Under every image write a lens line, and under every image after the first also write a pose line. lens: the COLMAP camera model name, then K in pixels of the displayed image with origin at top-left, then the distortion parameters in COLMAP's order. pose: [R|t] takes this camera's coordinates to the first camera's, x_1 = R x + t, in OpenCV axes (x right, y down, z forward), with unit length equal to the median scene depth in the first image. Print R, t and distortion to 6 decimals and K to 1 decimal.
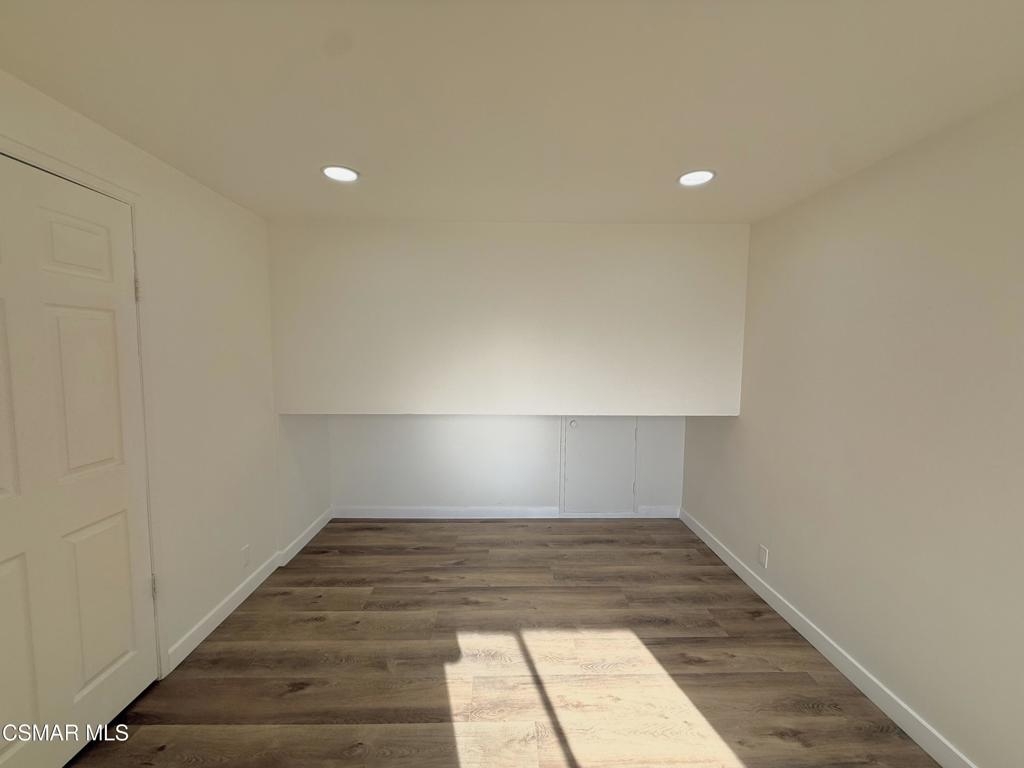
lens RADIAL K [[404.9, 0, 506.7], [0, 404.9, 387.8], [0, 0, 1]] dist [0.000543, -0.000430]
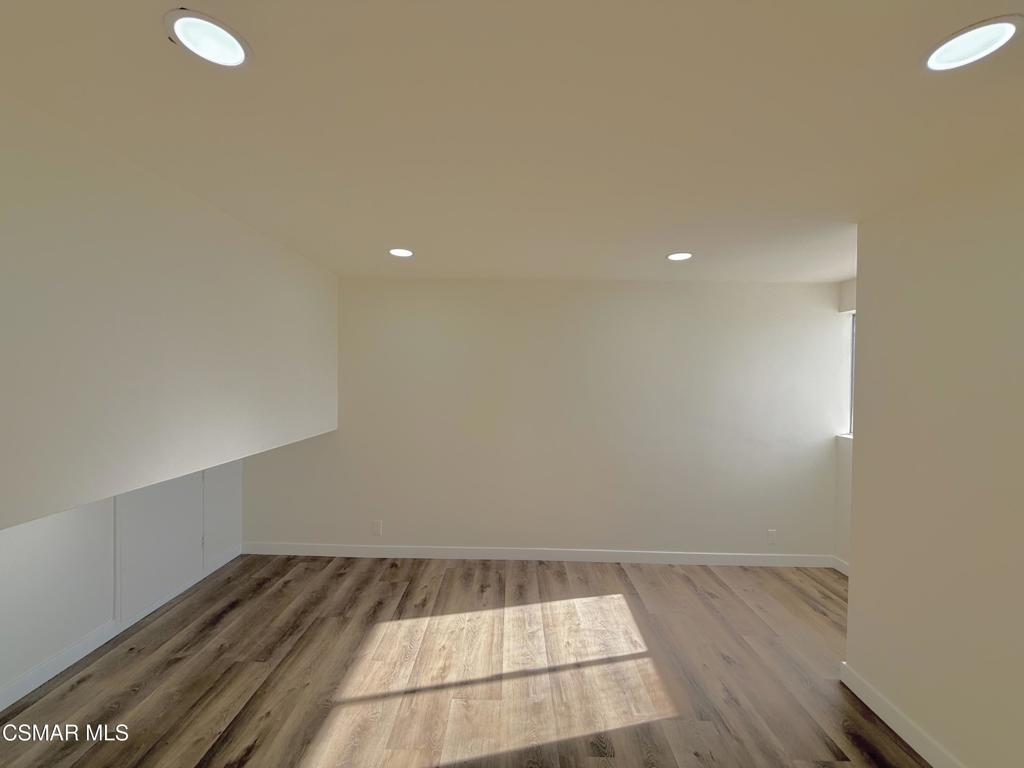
lens RADIAL K [[404.9, 0, 511.5], [0, 404.9, 381.5], [0, 0, 1]] dist [0.000543, -0.000430]
pose [[0.024225, -0.017369, 0.999556, -0.766482], [0.076451, 0.996953, 0.015471, -0.063731], [-0.996779, 0.076043, 0.025479, 0.521980]]
